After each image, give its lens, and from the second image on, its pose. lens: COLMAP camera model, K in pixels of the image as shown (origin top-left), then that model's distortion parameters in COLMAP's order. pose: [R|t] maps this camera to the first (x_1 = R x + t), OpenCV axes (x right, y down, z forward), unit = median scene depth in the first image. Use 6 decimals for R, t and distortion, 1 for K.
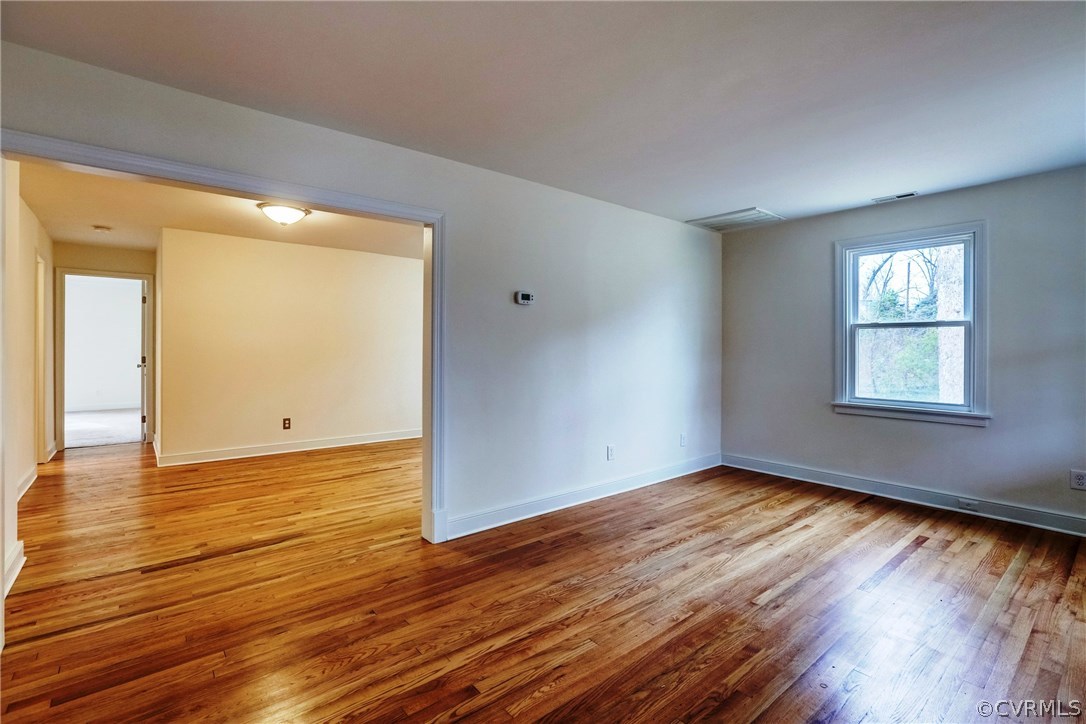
lens RADIAL K [[497.8, 0, 541.2], [0, 497.8, 349.8], [0, 0, 1]] dist [-0.018429, 0.001029]
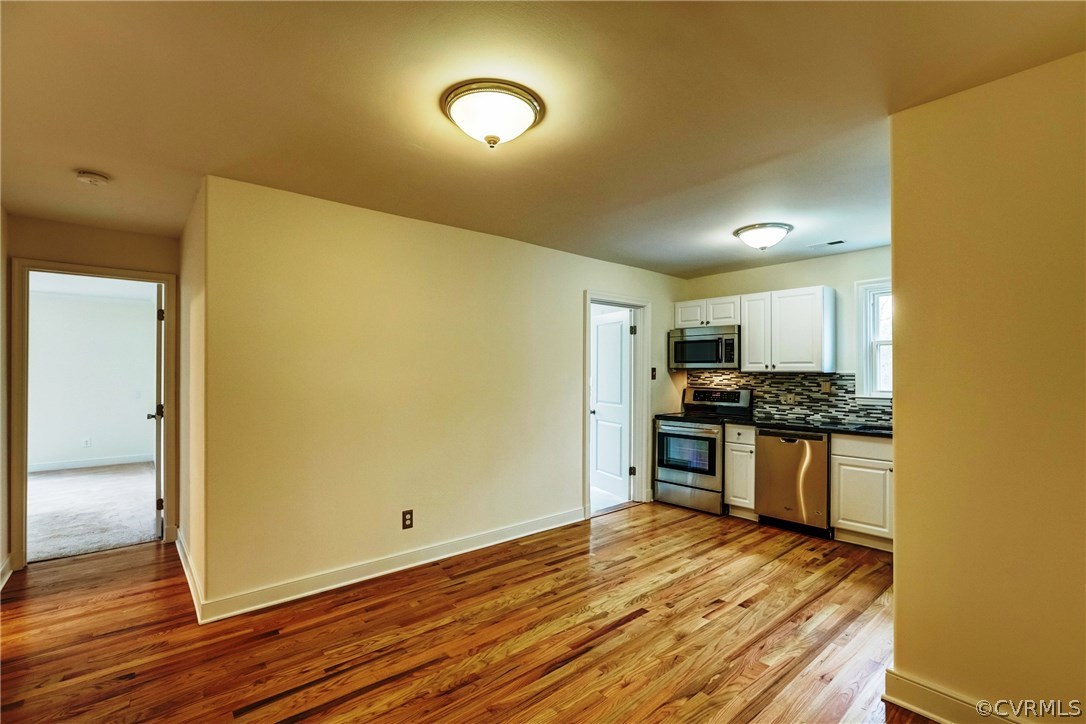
lens RADIAL K [[490.2, 0, 544.1], [0, 490.2, 369.3], [0, 0, 1]] dist [-0.033052, 0.010547]
pose [[0.999750, -0.006413, 0.021433, -0.562141], [0.006612, 0.999936, -0.009215, -0.038916], [-0.021372, 0.009355, 0.999728, 0.635509]]
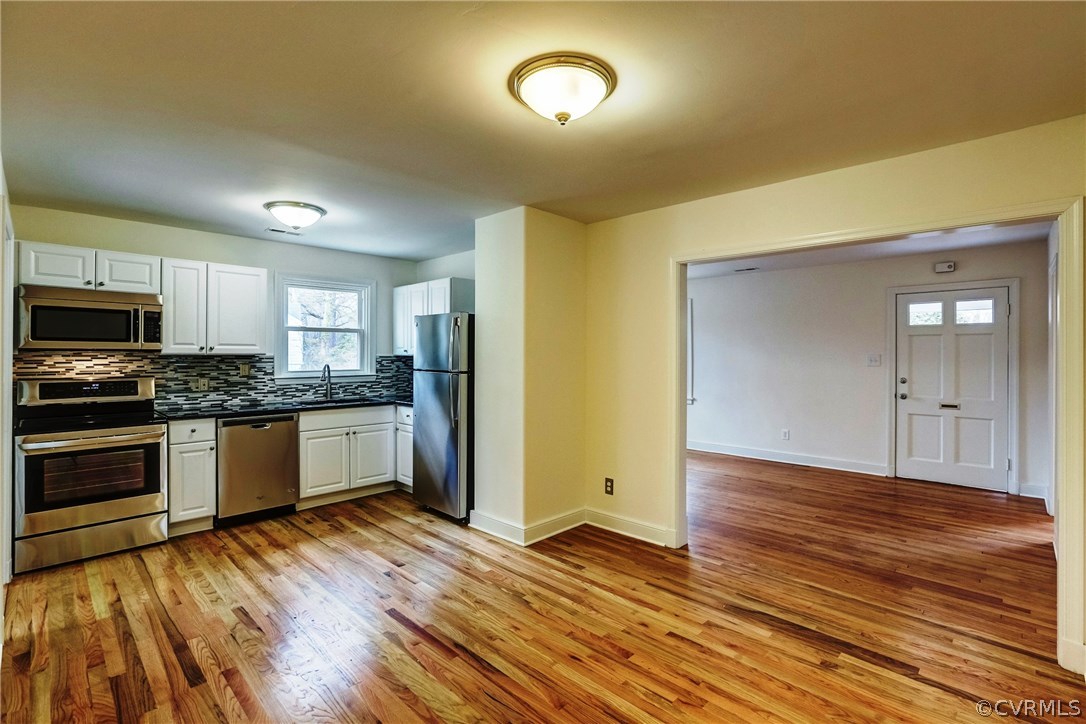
lens RADIAL K [[497.8, 0, 541.2], [0, 497.8, 349.8], [0, 0, 1]] dist [-0.018429, 0.001029]
pose [[-0.111200, 0.000521, 0.993798, -1.134378], [0.000206, 1.000000, -0.000501, -0.050103], [-0.993798, 0.000149, -0.111200, 1.252267]]
